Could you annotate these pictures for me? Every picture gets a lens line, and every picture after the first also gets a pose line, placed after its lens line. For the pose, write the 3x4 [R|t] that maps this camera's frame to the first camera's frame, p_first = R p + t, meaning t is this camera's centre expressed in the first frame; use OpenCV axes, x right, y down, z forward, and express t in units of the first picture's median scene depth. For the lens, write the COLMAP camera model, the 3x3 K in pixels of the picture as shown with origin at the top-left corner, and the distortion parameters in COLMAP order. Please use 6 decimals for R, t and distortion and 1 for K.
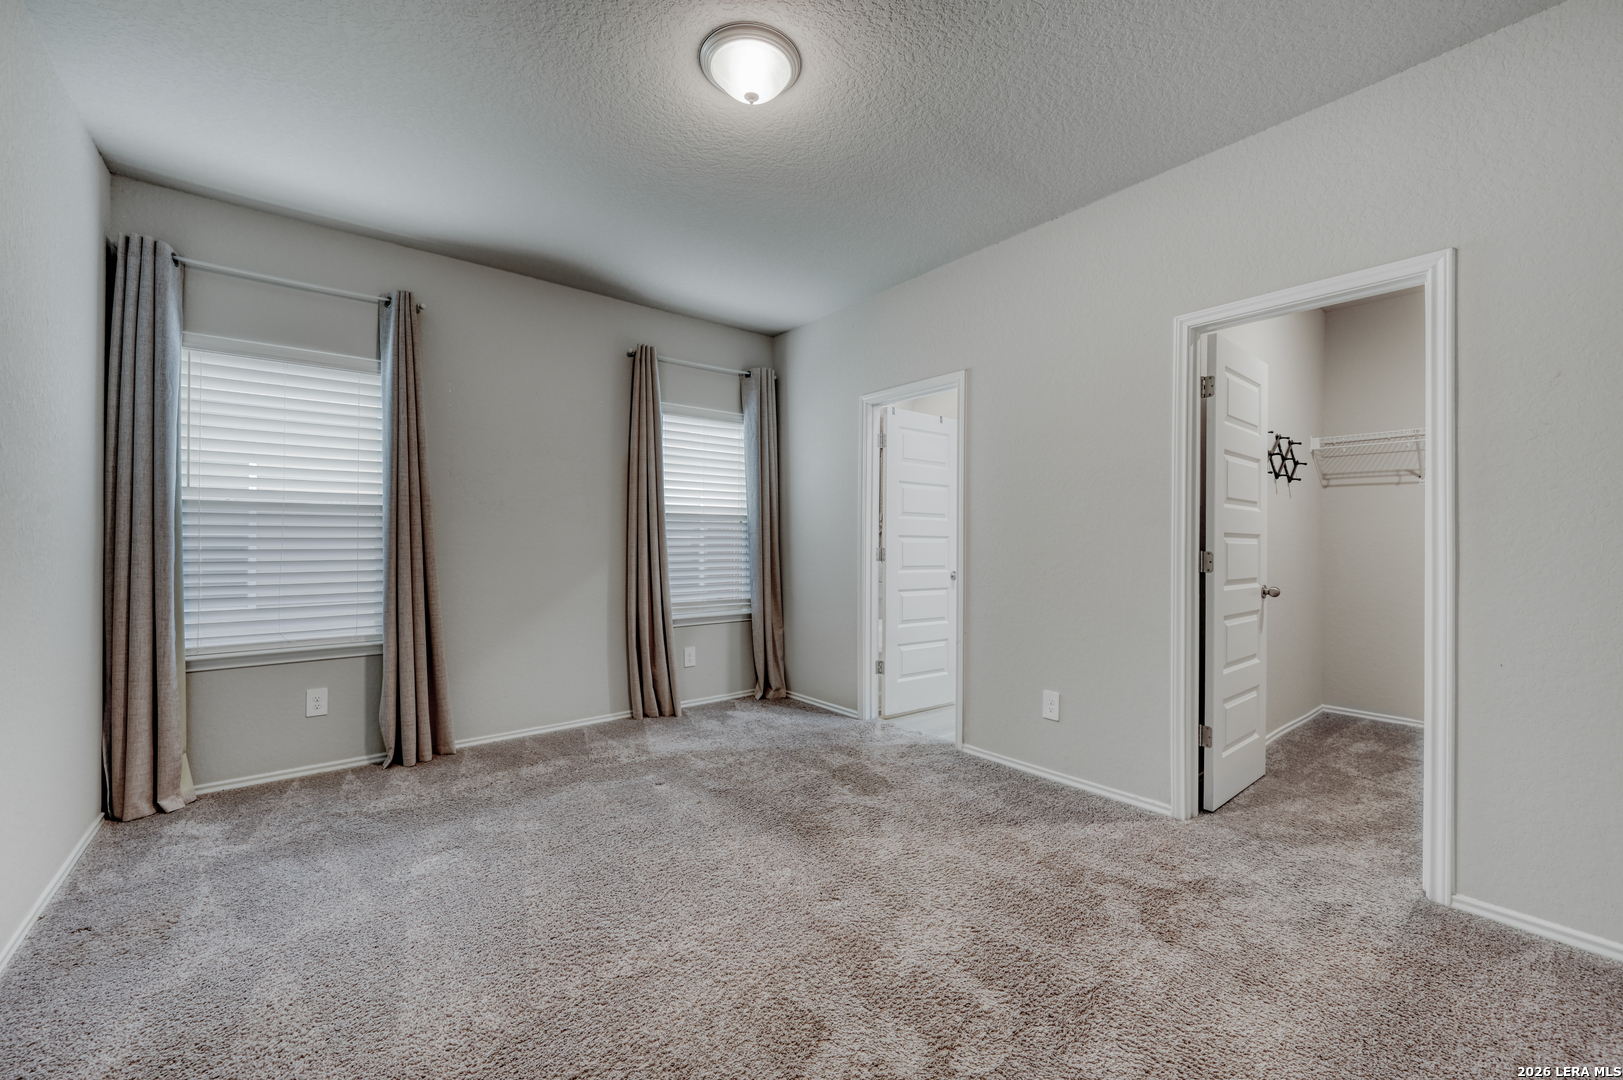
lens RADIAL K [[642.8, 0, 818.1], [0, 642.8, 540.8], [0, 0, 1]] dist [0.000155, 0.000037]
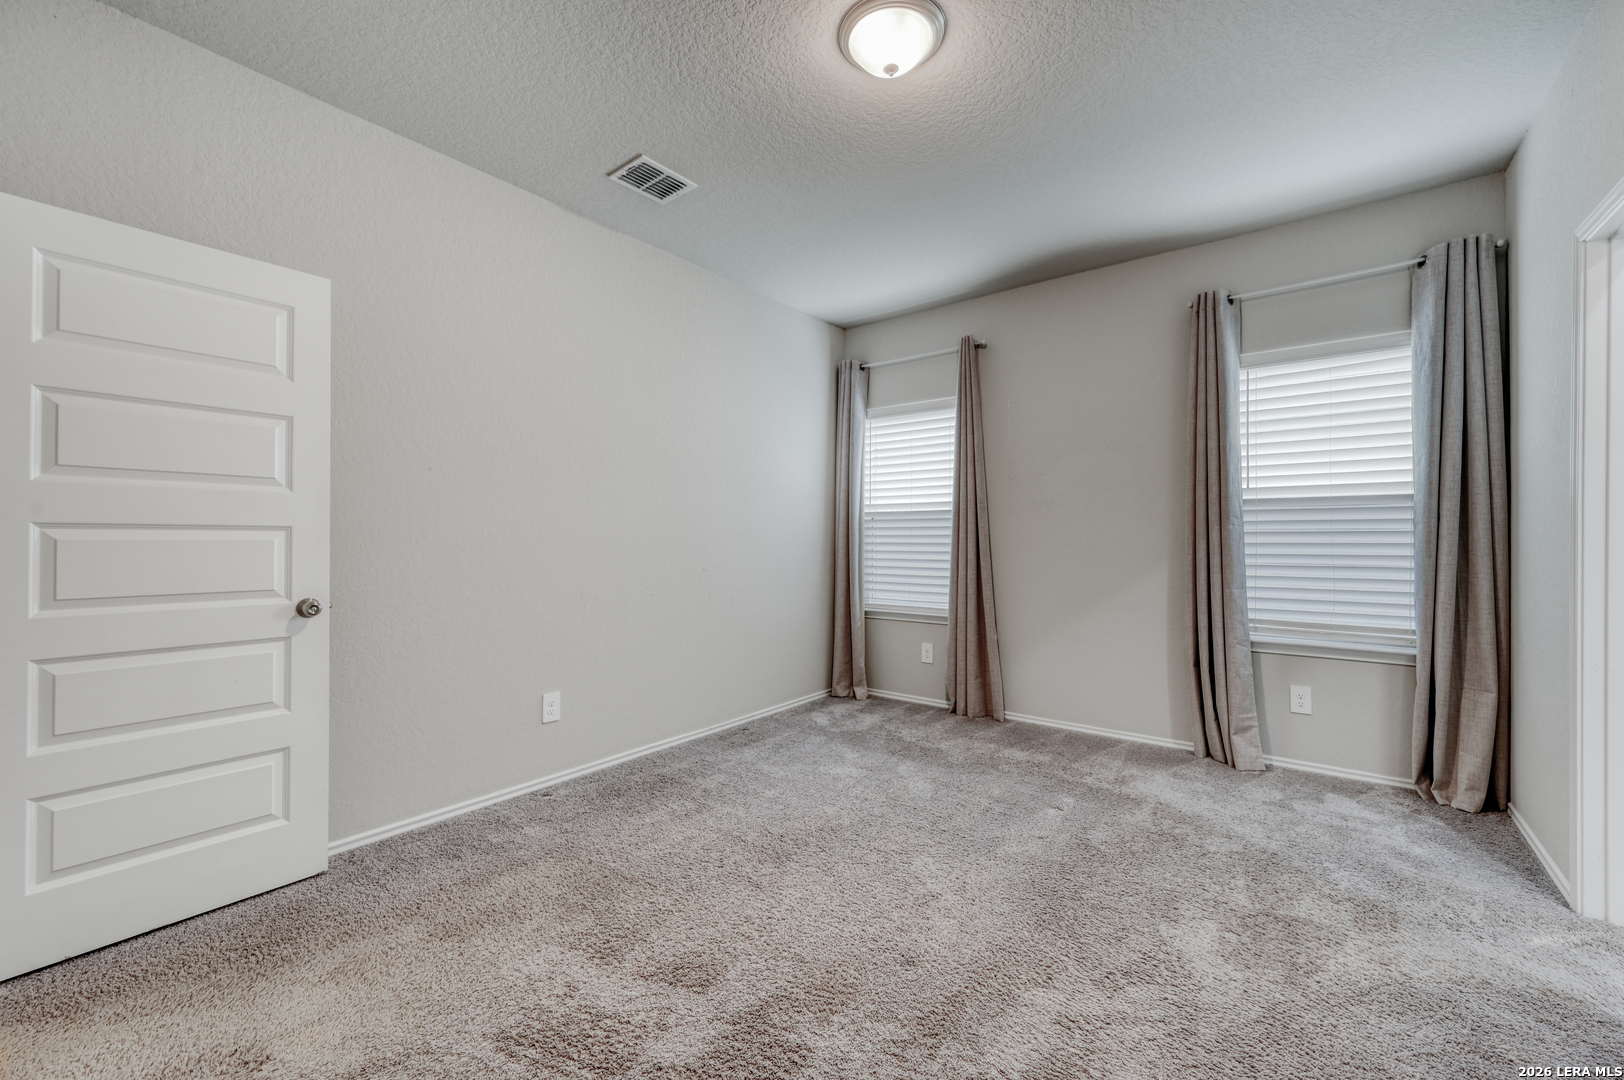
lens RADIAL K [[654.2, 0, 820.0], [0, 654.2, 535.3], [0, 0, 1]] dist [-0.000754, -0.000090]
pose [[0.218666, -0.005321, -0.975785, 0.497621], [0.002050, 0.999985, -0.004994, 0.002376], [0.975798, -0.000909, 0.218674, 0.419117]]
